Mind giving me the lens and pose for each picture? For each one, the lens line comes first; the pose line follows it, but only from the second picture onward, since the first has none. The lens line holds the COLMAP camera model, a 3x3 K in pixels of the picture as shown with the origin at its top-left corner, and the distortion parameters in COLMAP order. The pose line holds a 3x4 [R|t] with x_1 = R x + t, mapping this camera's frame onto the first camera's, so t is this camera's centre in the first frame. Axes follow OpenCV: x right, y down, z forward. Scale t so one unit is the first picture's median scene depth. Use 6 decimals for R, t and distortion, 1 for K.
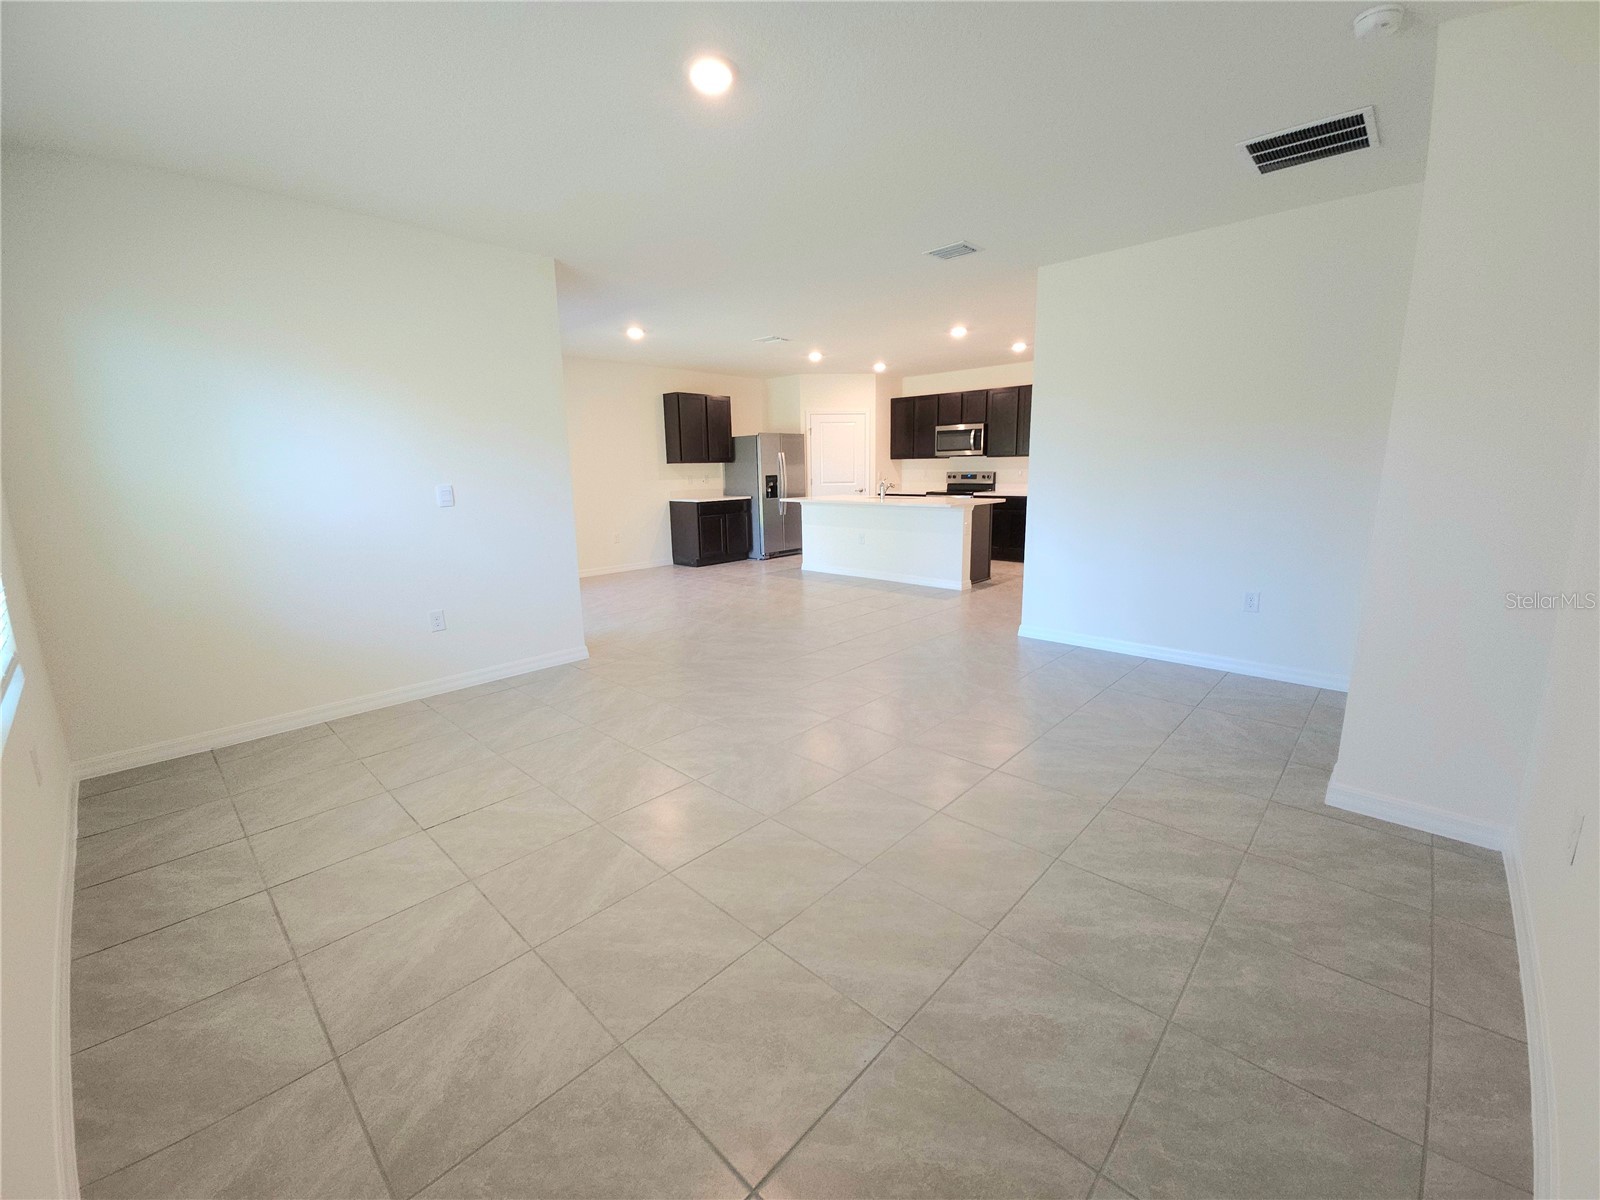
lens RADIAL K [[642.3, 0, 800.0], [0, 642.3, 600.0], [0, 0, 1]] dist [-0.000359, -0.000187]
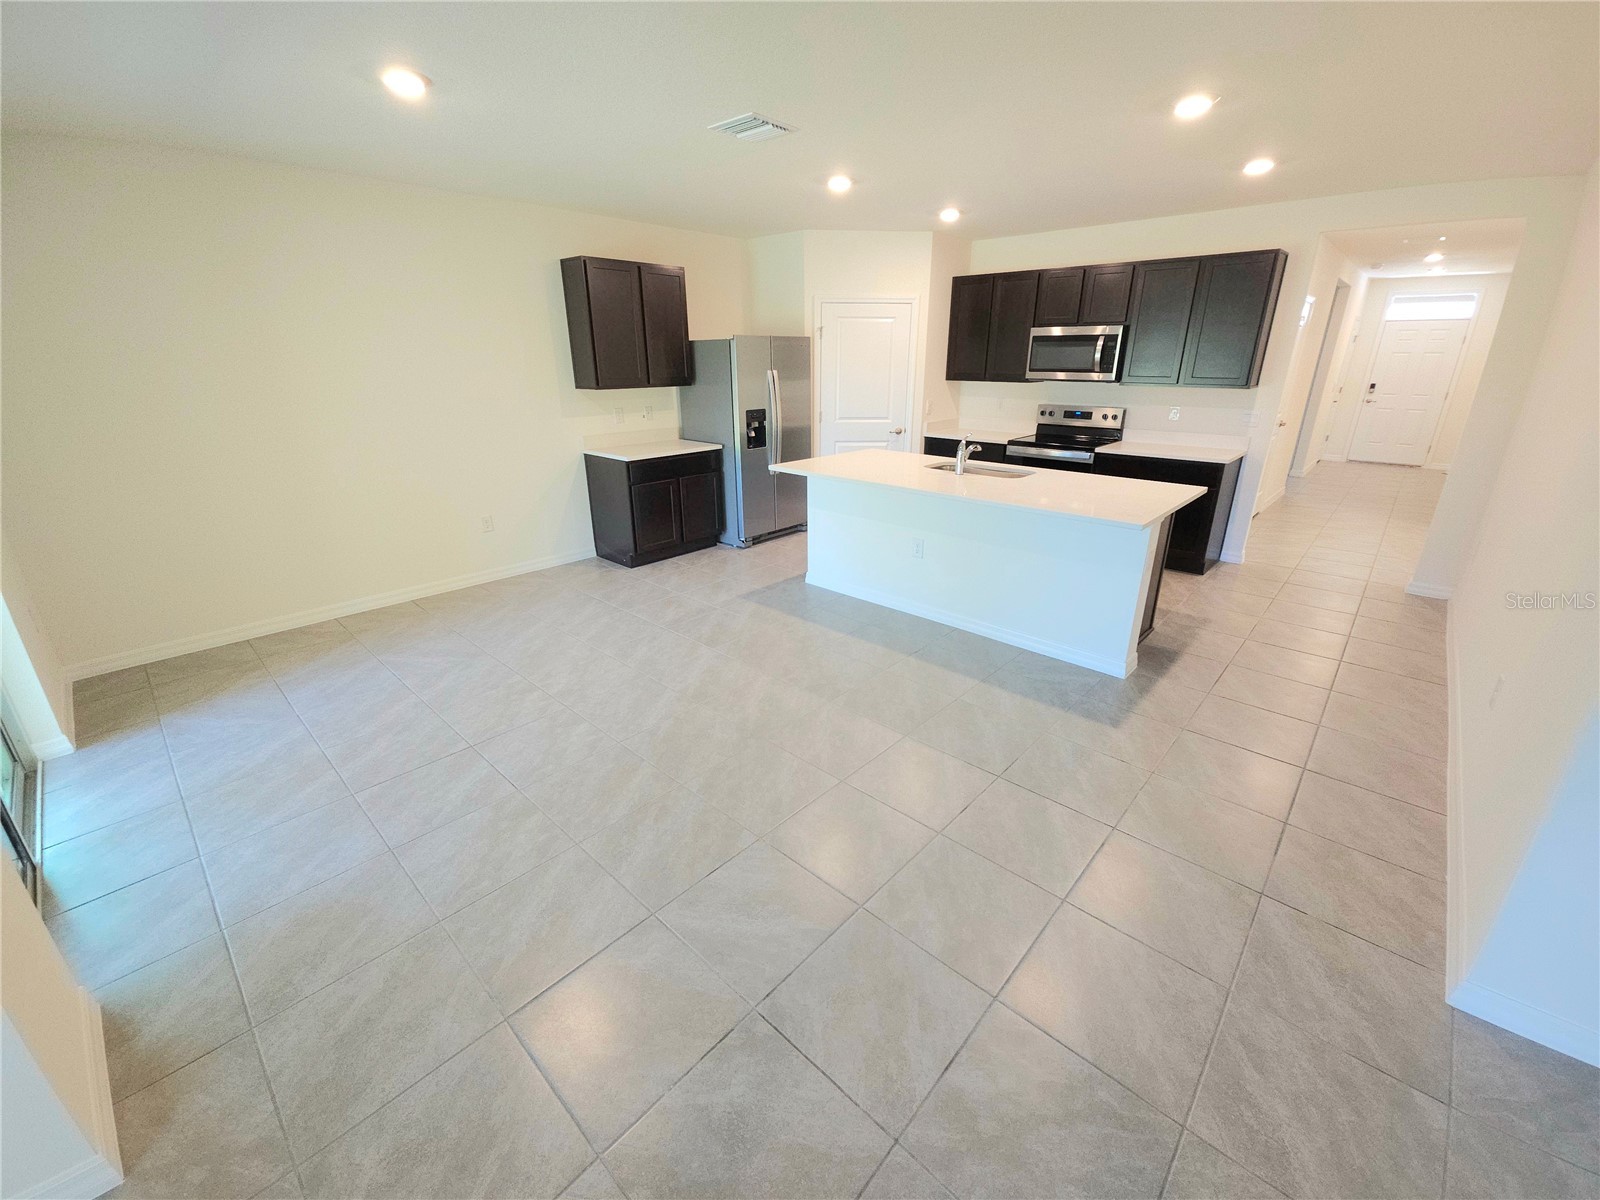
lens RADIAL K [[642.3, 0, 800.0], [0, 642.3, 600.0], [0, 0, 1]] dist [-0.000359, -0.000187]
pose [[0.999832, 0.009066, 0.015923, -0.011014], [-0.011470, 0.987361, 0.158072, -0.113466], [-0.014288, -0.158228, 0.987299, 0.377619]]
